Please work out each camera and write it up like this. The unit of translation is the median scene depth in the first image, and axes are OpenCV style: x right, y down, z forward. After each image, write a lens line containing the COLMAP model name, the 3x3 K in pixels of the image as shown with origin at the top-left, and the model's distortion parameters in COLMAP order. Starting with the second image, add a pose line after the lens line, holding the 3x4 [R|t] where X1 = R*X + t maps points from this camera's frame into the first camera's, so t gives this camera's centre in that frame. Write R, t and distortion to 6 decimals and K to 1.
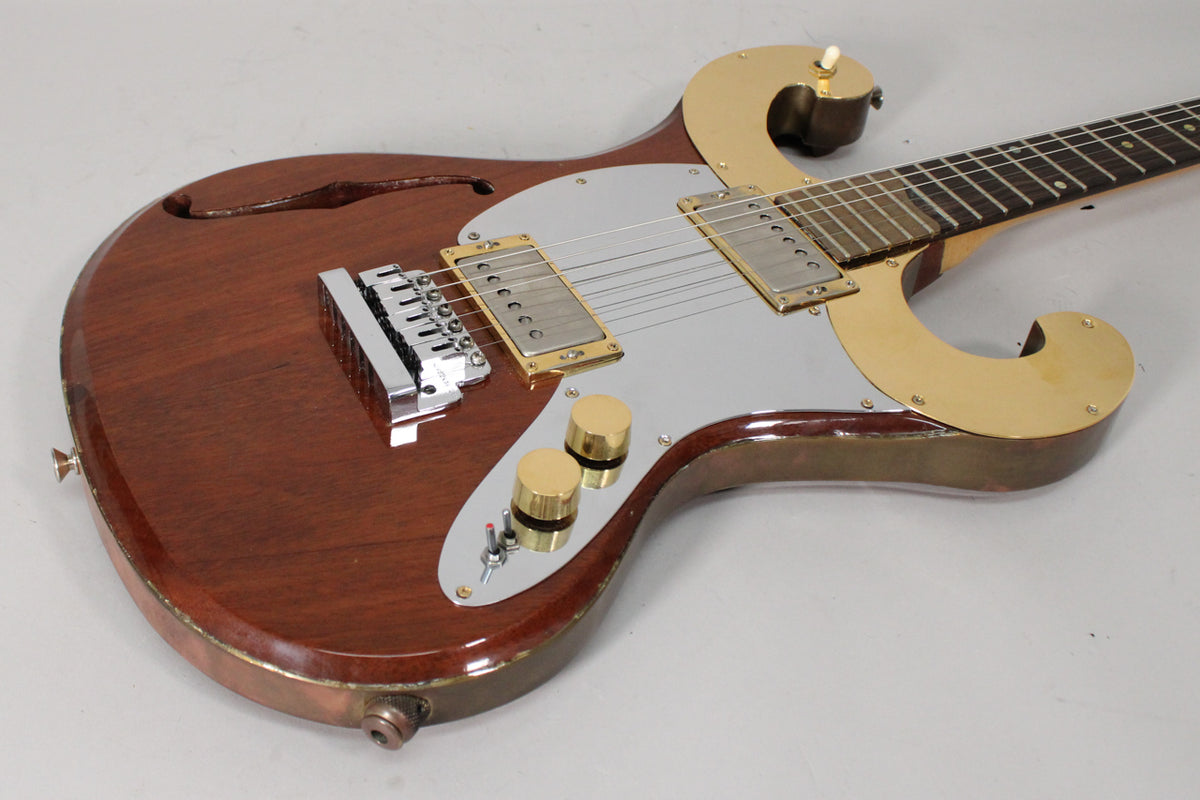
lens RADIAL K [[1278.1, 0, 600.0], [0, 1278.1, 400.0], [0, 0, 1]] dist [-0.069646, 0.003834]
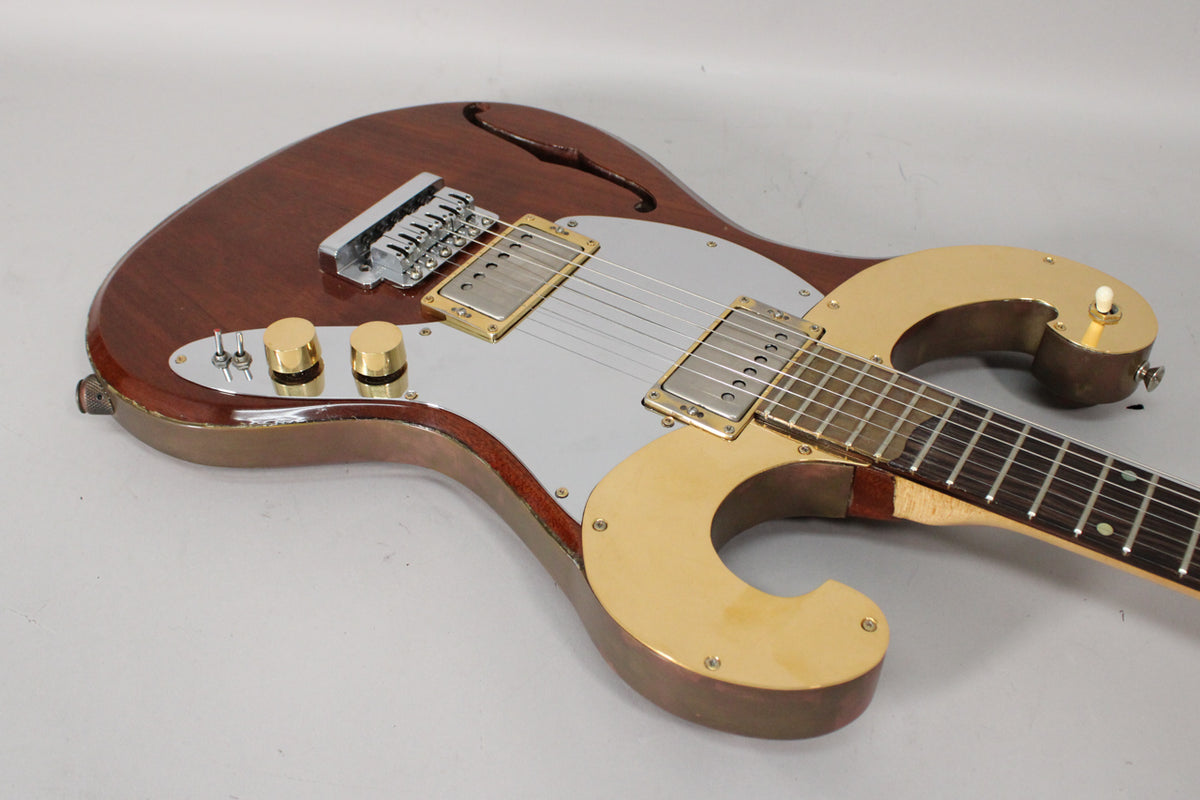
lens RADIAL K [[1278.1, 0, 600.0], [0, 1278.1, 400.0], [0, 0, 1]] dist [-0.069646, 0.003834]
pose [[0.502405, 0.509029, -0.698913, 0.757935], [-0.564151, 0.805552, 0.181163, -0.215068], [0.655228, 0.303275, 0.691882, 0.277958]]
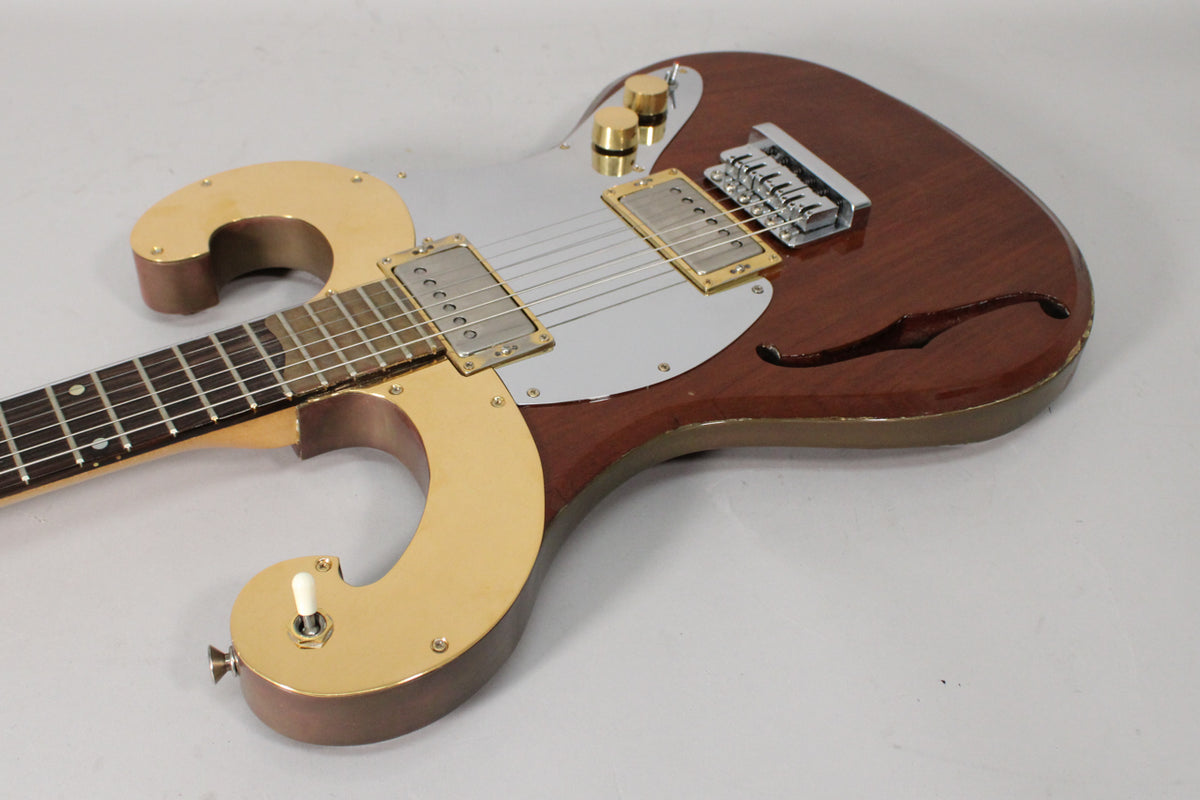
lens RADIAL K [[1278.1, 0, 600.0], [0, 1278.1, 400.0], [0, 0, 1]] dist [-0.069646, 0.003834]
pose [[-0.991883, -0.037709, -0.121436, 0.142918], [-0.123791, 0.068092, 0.989969, -1.093269], [-0.029062, 0.996966, -0.072207, 1.136492]]
